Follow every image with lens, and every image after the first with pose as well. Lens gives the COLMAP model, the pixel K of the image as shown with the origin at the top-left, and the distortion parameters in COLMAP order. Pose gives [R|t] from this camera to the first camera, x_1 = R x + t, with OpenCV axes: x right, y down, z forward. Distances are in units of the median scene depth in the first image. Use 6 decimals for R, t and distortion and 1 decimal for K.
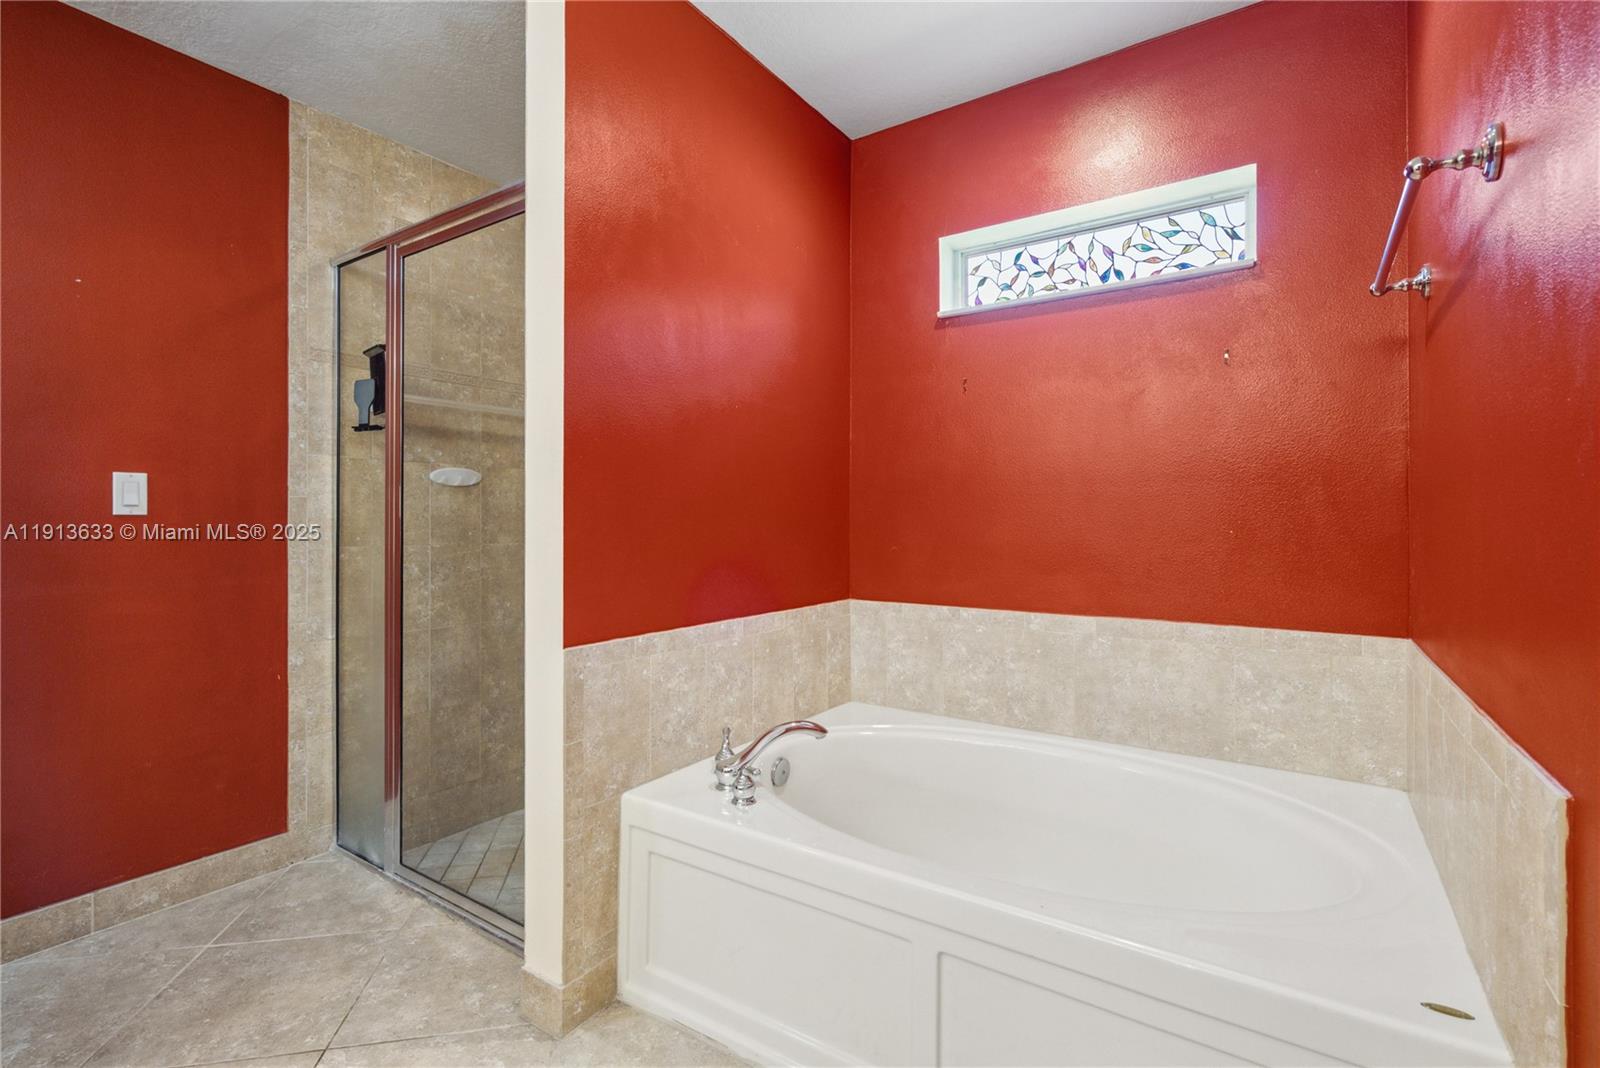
lens RADIAL K [[730.9, 0, 797.3], [0, 730.9, 526.1], [0, 0, 1]] dist [-0.003322, 0.000618]
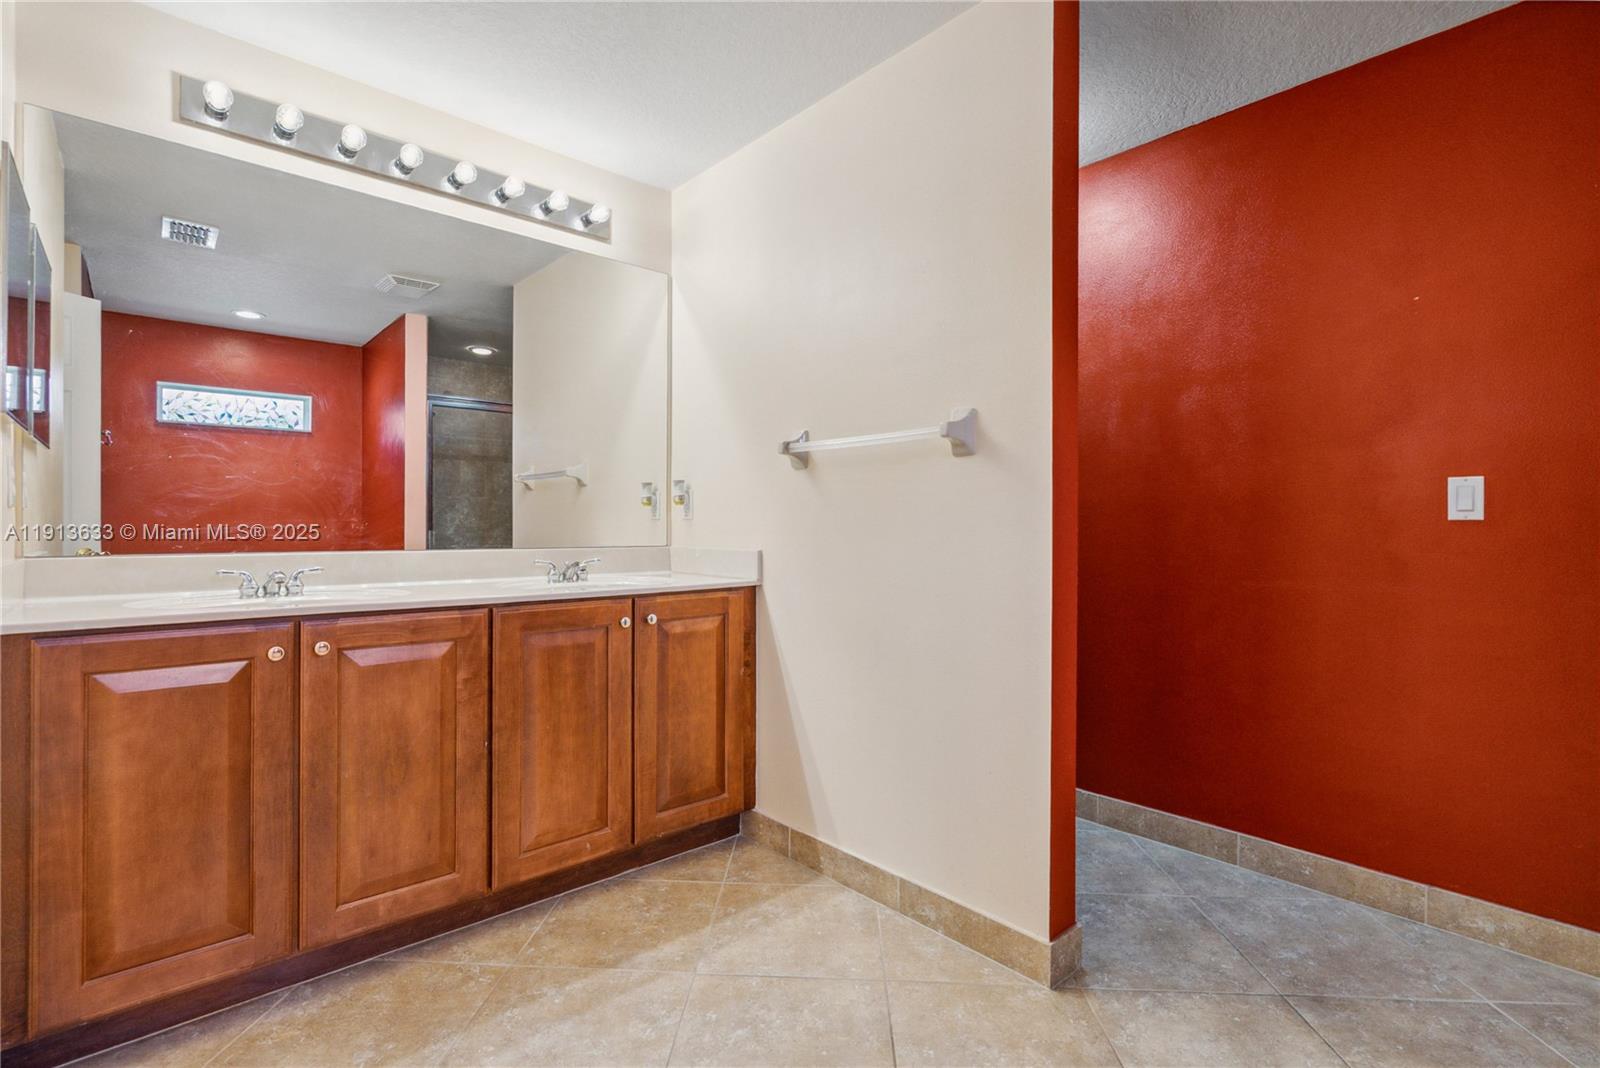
lens RADIAL K [[730.9, 0, 796.3], [0, 730.9, 531.5], [0, 0, 1]] dist [-0.003322, 0.000618]
pose [[-0.248764, -0.001039, -0.968563, 0.260711], [-0.007559, 0.999971, 0.000868, 0.006223], [0.968535, 0.007538, -0.248765, 0.389436]]
